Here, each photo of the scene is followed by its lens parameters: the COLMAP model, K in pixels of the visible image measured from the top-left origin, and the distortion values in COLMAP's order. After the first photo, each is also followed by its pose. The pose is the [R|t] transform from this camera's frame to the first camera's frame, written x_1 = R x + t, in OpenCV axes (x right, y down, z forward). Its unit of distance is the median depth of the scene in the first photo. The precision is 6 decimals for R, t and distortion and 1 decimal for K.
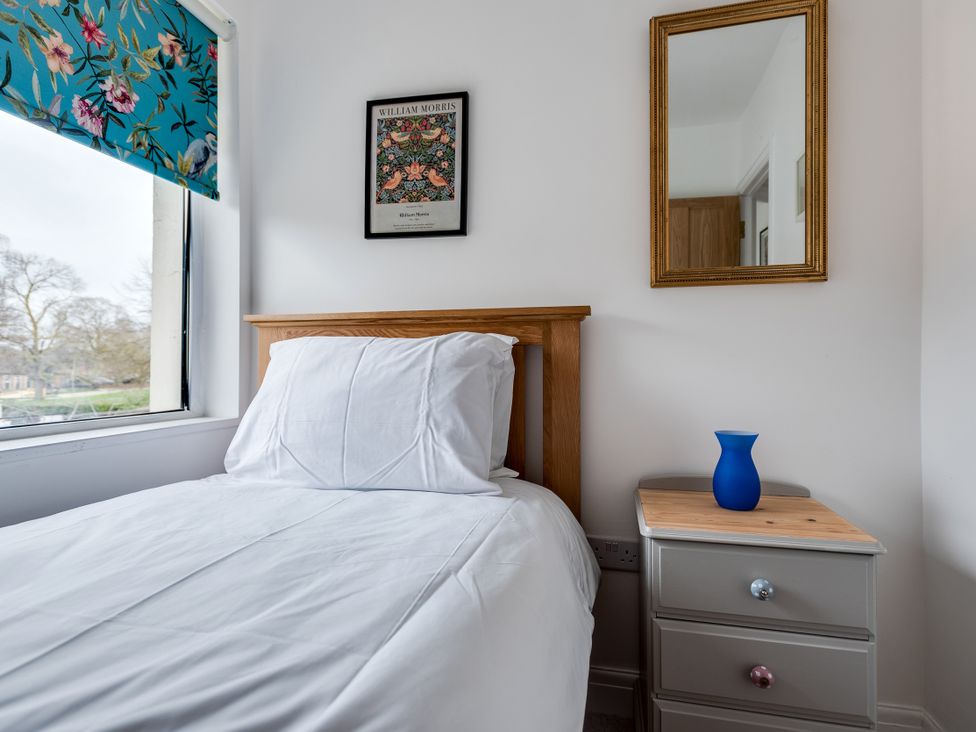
lens RADIAL K [[516.4, 0, 486.3], [0, 516.4, 362.1], [0, 0, 1]] dist [0.014070, -0.005903]
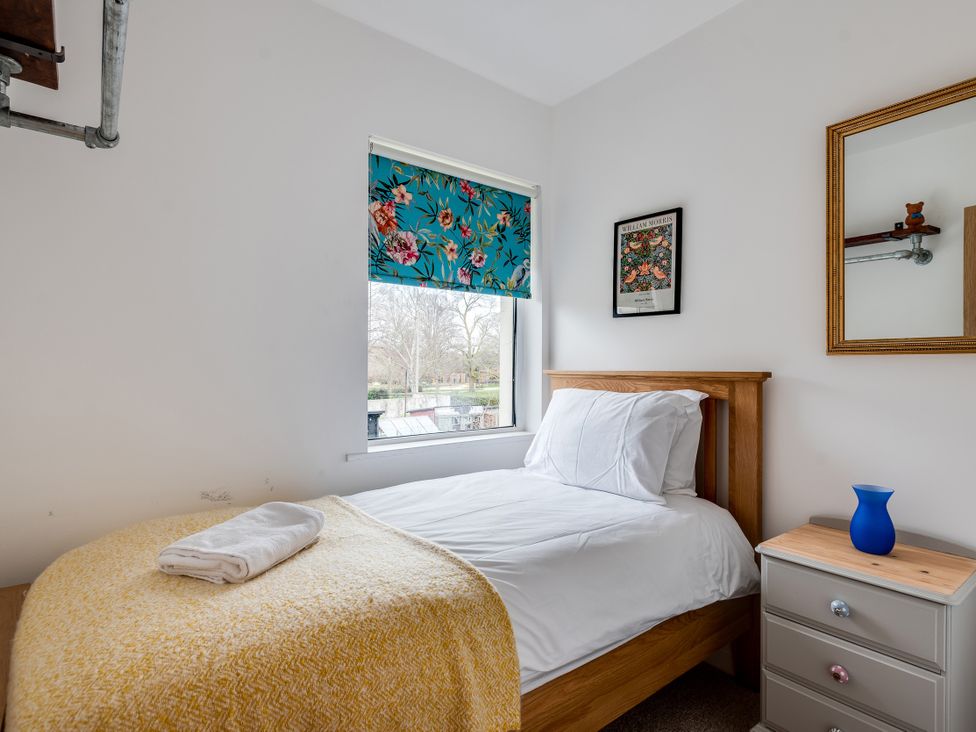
lens RADIAL K [[516.4, 0, 489.2], [0, 516.4, 368.4], [0, 0, 1]] dist [0.014070, -0.005903]
pose [[0.779447, 0.003793, -0.626457, 0.492337], [0.003481, 0.999940, 0.010386, -0.138205], [0.626459, -0.010276, 0.779387, -0.427668]]
